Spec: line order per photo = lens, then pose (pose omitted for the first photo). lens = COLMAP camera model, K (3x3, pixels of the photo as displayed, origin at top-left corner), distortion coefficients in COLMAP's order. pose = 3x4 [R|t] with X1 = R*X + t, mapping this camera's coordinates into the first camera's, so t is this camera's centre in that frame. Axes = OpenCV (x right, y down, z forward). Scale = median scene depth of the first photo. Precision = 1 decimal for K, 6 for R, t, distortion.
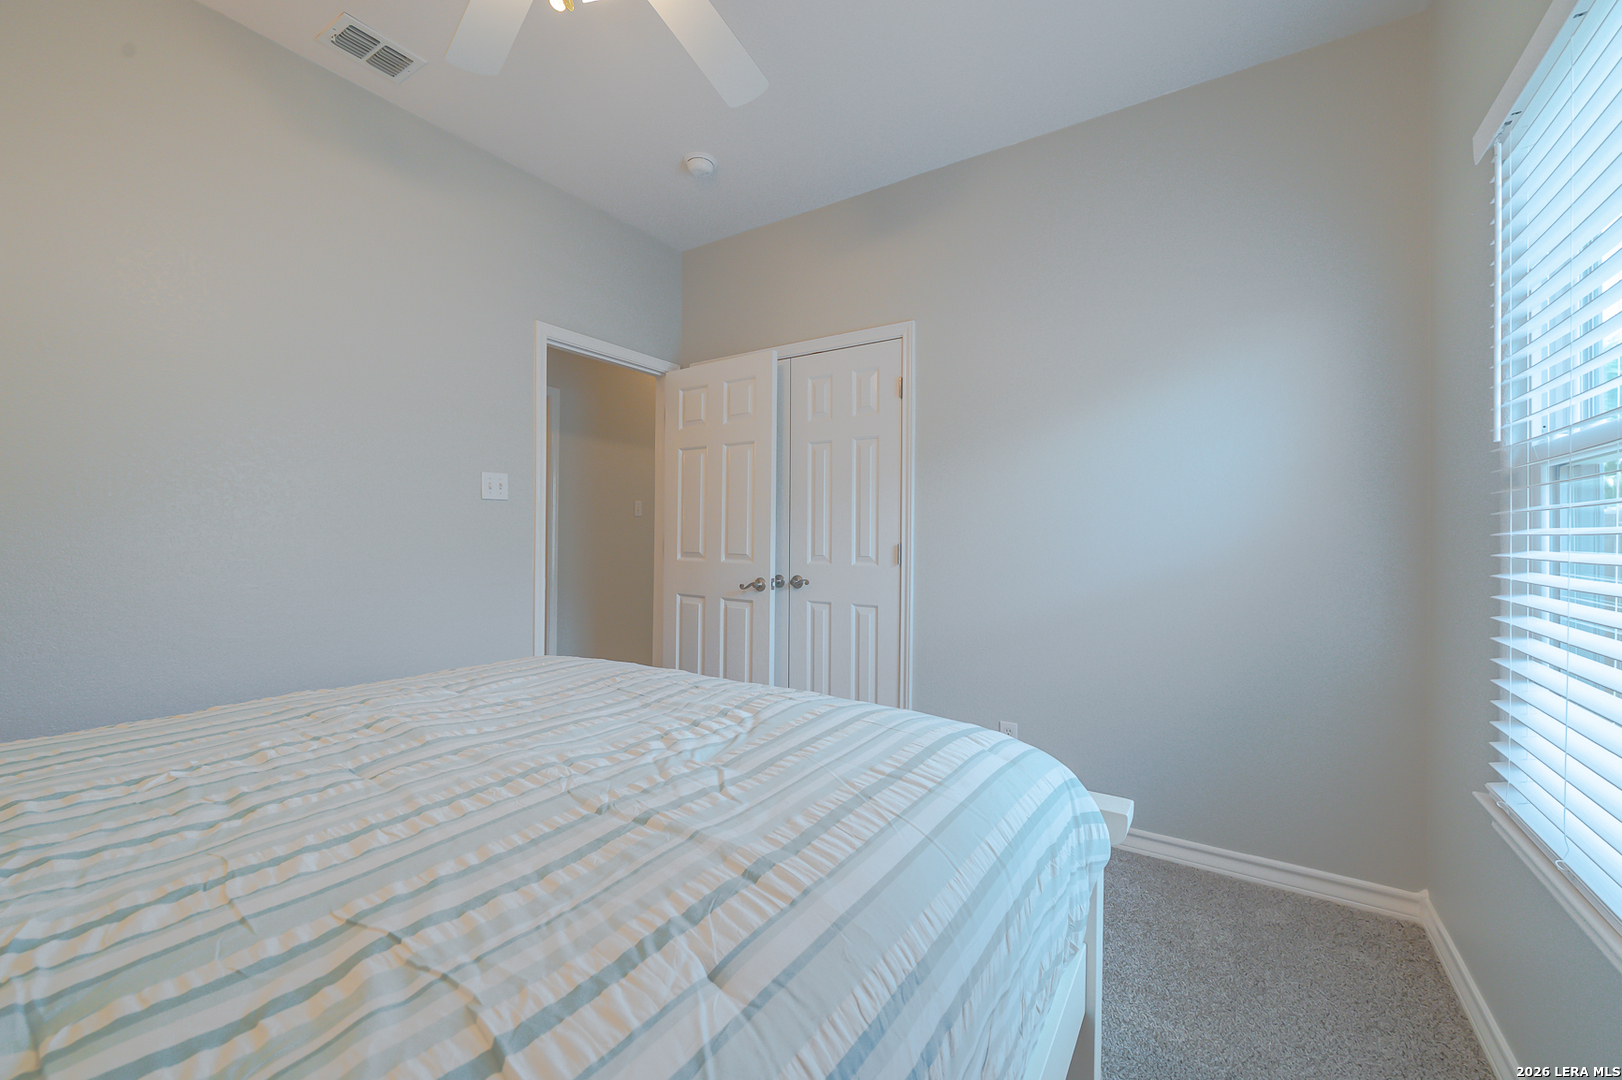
lens RADIAL K [[653.7, 0, 808.2], [0, 653.7, 536.4], [0, 0, 1]] dist [-0.000640, -0.000043]
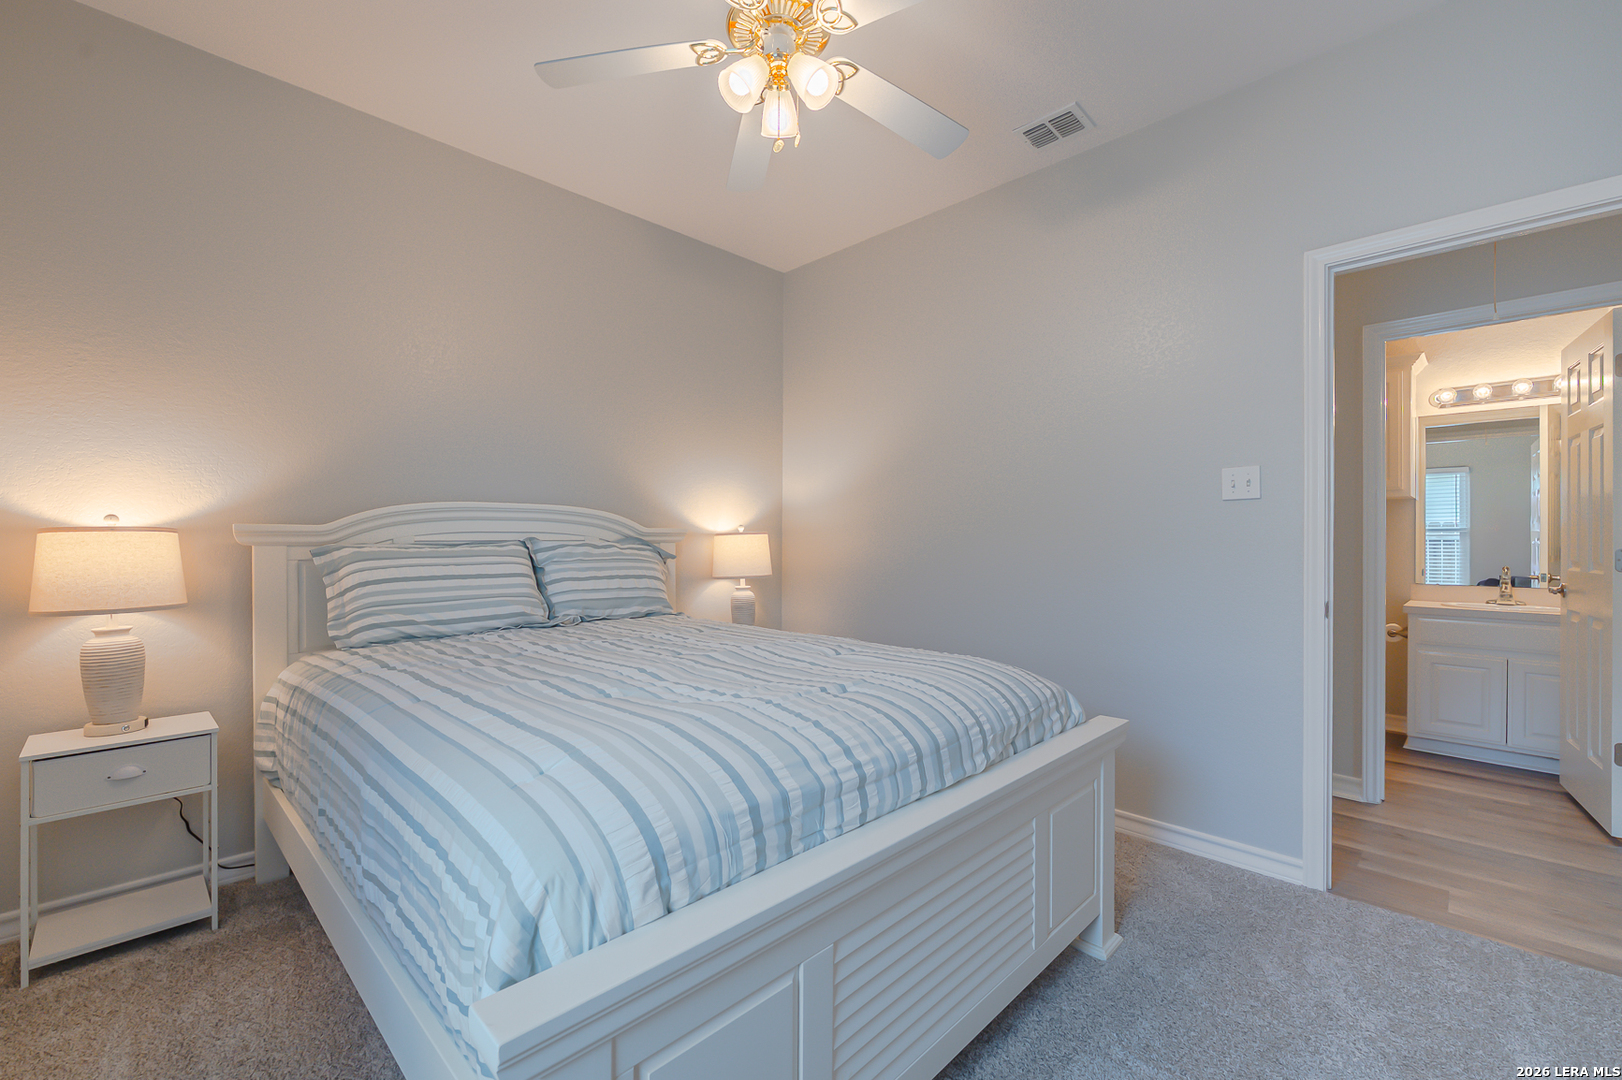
lens RADIAL K [[653.7, 0, 806.6], [0, 653.7, 540.0], [0, 0, 1]] dist [-0.000640, -0.000043]
pose [[-0.198885, -0.003371, -0.980017, 0.445374], [-0.002383, 0.999993, -0.002956, -0.000576], [0.980020, 0.001748, -0.198892, 0.624110]]
